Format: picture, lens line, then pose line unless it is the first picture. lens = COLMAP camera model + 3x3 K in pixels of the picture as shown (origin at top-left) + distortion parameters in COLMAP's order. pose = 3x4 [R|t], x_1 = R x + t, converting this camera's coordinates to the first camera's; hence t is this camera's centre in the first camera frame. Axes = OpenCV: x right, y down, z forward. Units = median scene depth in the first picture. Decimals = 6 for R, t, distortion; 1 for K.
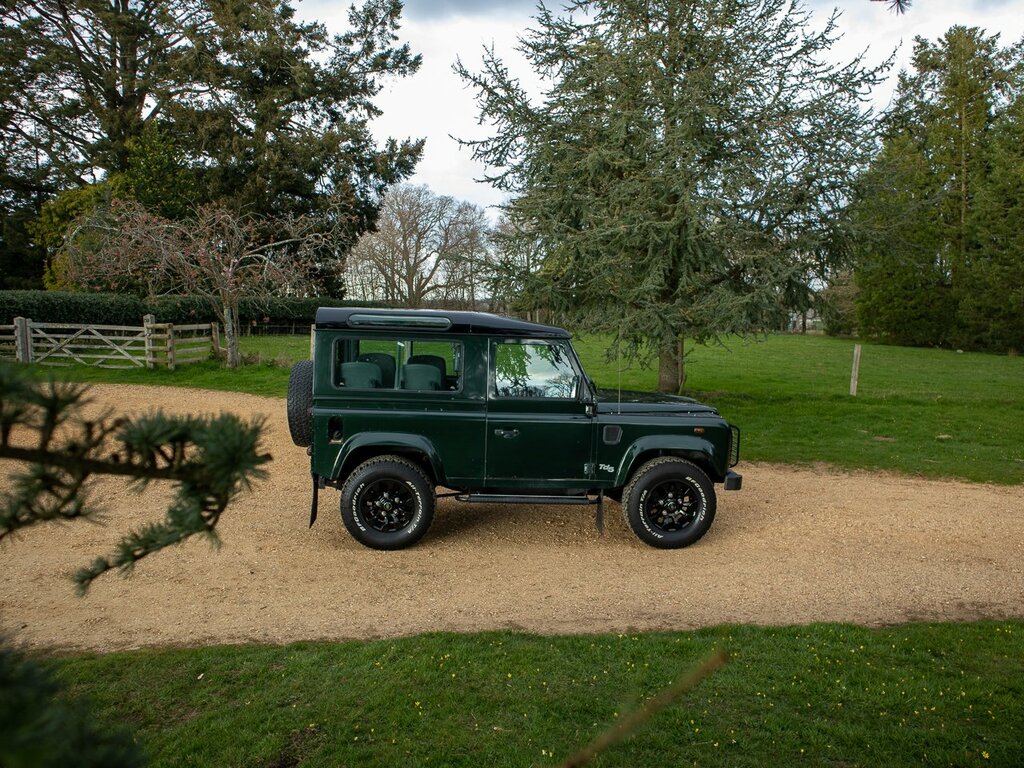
lens RADIAL K [[797.3, 0, 508.9], [0, 797.3, 379.1], [0, 0, 1]] dist [-0.119365, 0.071834]
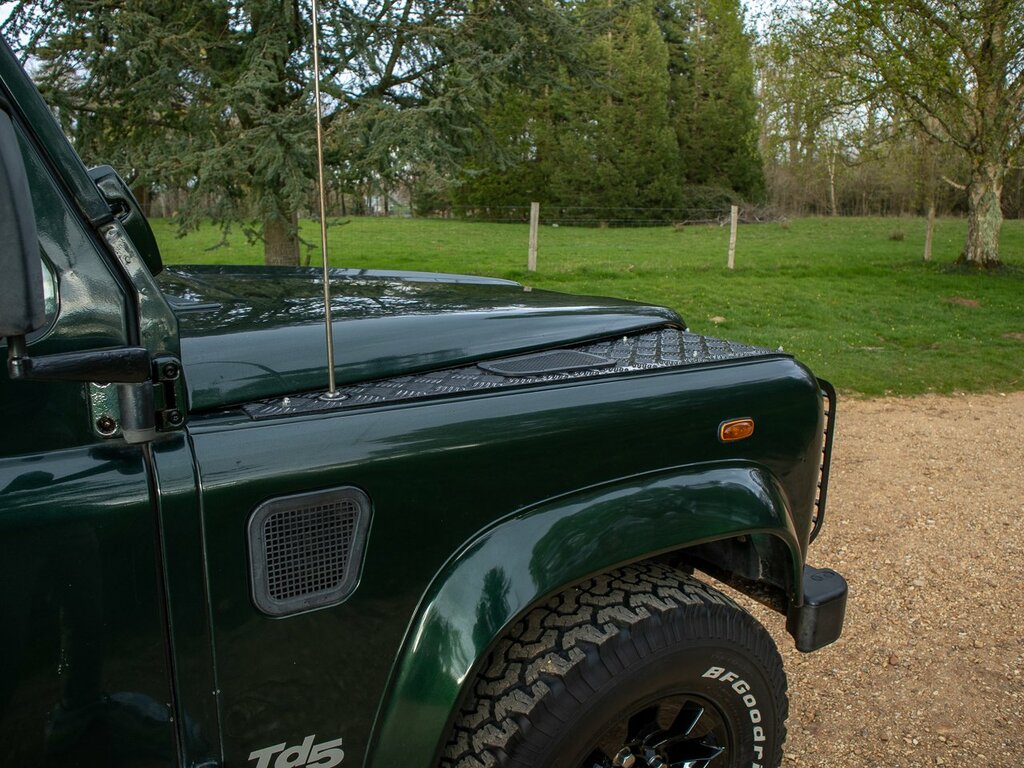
lens RADIAL K [[797.3, 0, 519.8], [0, 797.3, 381.7], [0, 0, 1]] dist [-0.119365, 0.071834]
pose [[0.859468, -0.126373, 0.495322, 0.093593], [0.056449, 0.986498, 0.153739, 0.018377], [-0.508063, -0.104174, 0.854997, 0.851753]]
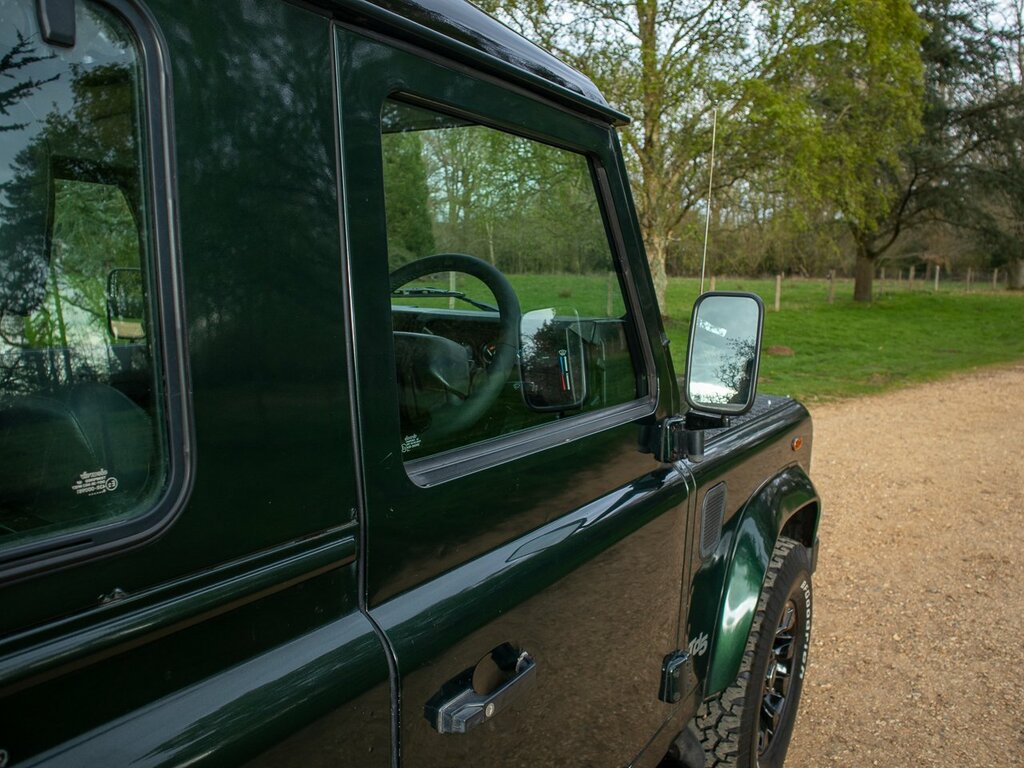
lens RADIAL K [[797.3, 0, 521.2], [0, 797.3, 380.6], [0, 0, 1]] dist [-0.119365, 0.071834]
pose [[0.576632, -0.120663, 0.808044, -0.111374], [0.057189, 0.992569, 0.107407, -0.007645], [-0.815000, -0.015723, 0.579248, 0.892666]]
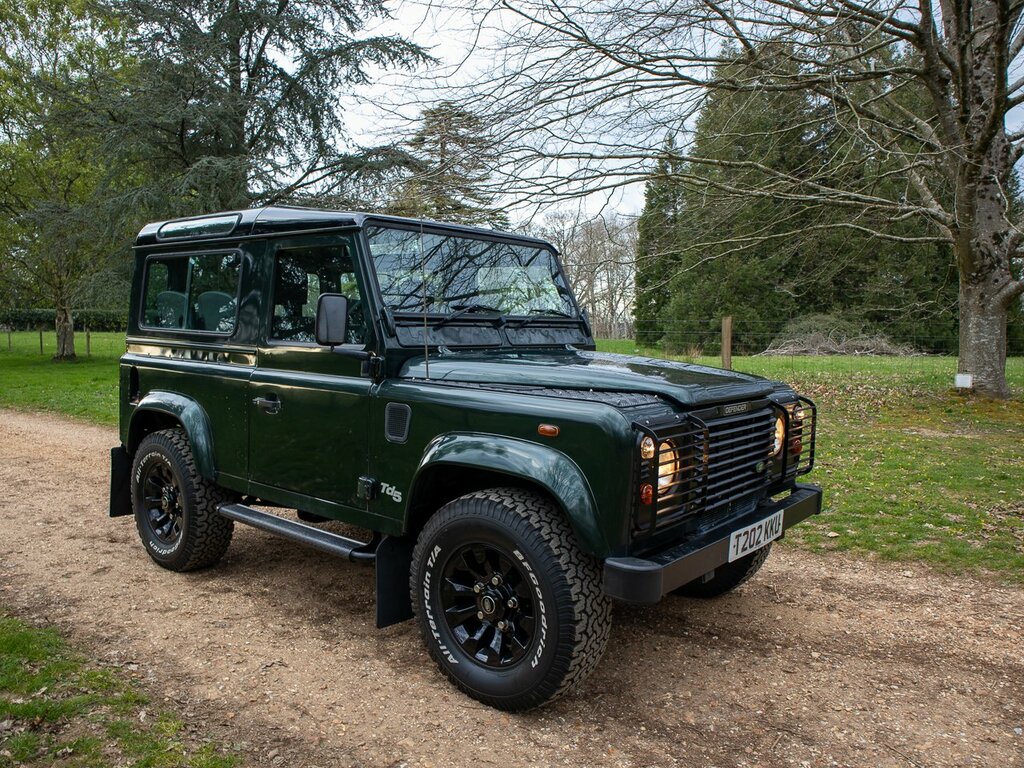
lens RADIAL K [[797.3, 0, 515.4], [0, 797.3, 383.5], [0, 0, 1]] dist [-0.119365, 0.071834]
pose [[0.744651, 0.043612, -0.666028, 0.490542], [-0.062351, 0.998045, -0.004359, 0.043785], [0.664535, 0.044774, 0.745914, 0.687016]]
